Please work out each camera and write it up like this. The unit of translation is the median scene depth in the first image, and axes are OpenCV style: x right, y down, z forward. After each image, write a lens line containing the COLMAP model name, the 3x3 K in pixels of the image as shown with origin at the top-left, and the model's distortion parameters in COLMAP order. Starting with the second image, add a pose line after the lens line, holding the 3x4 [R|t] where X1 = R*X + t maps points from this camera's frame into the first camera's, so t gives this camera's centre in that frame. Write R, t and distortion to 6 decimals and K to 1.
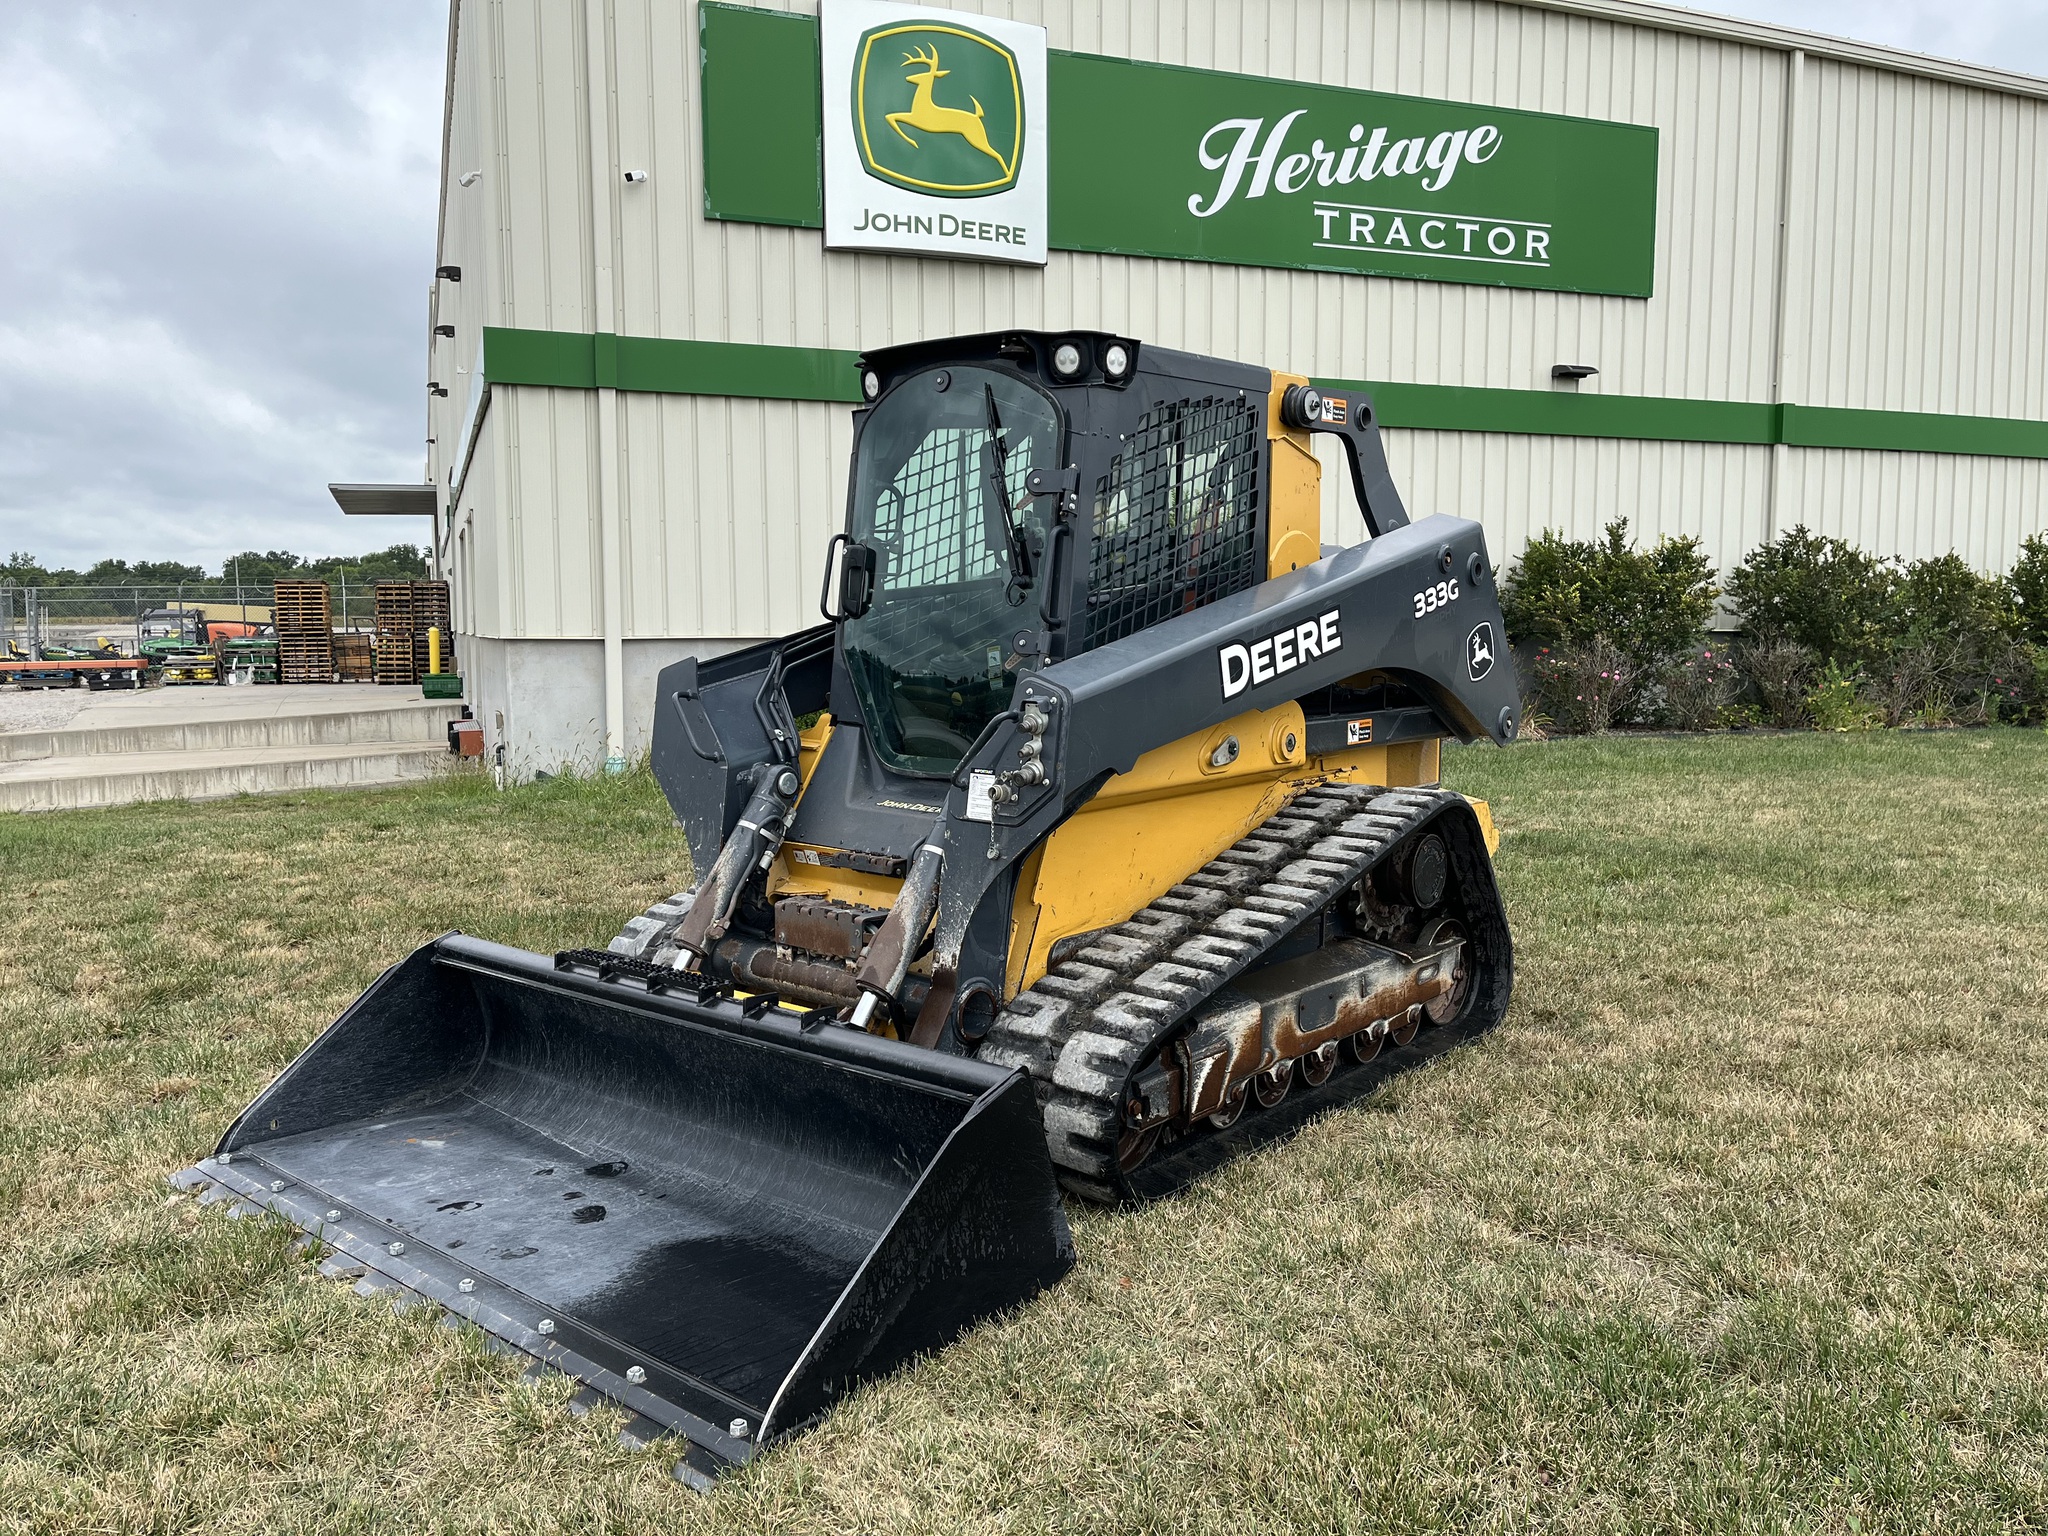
lens RADIAL K [[1535.3, 0, 1041.4], [0, 1535.3, 770.8], [0, 0, 1]] dist [0.087728, -0.116087]
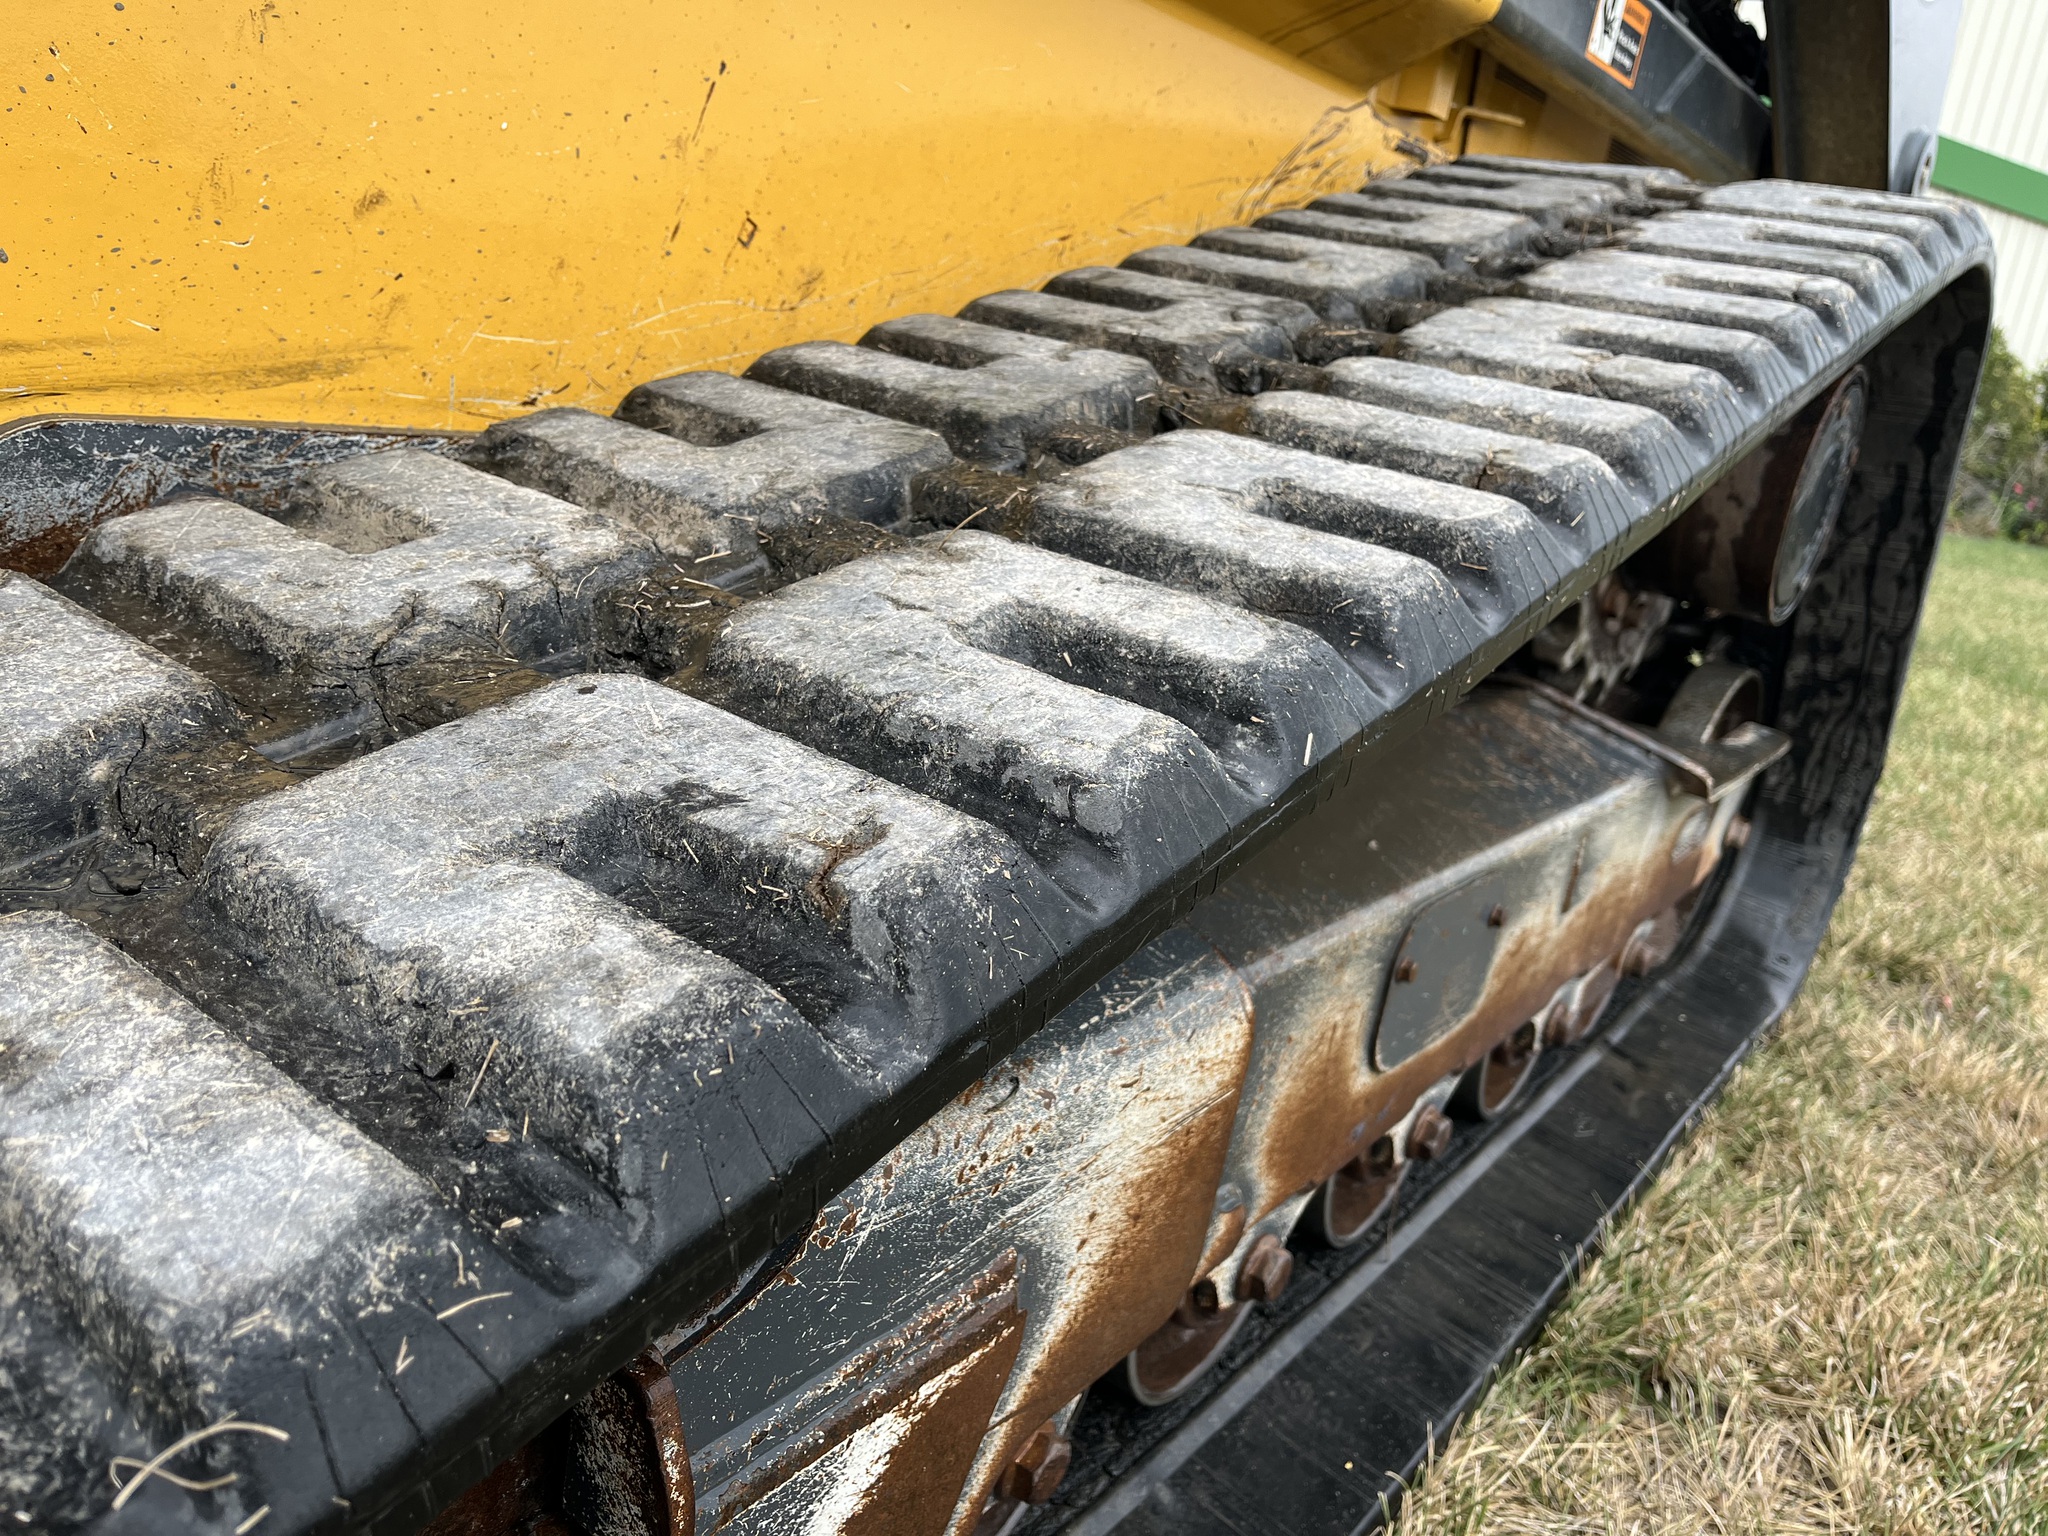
lens RADIAL K [[1507.5, 0, 1031.1], [0, 1507.5, 704.8], [0, 0, 1]] dist [0.089724, -0.110350]
pose [[0.982037, 0.152275, 0.111427, 0.091175], [-0.167722, 0.975000, 0.145753, 0.096527], [-0.086447, -0.161824, 0.983026, 0.816629]]
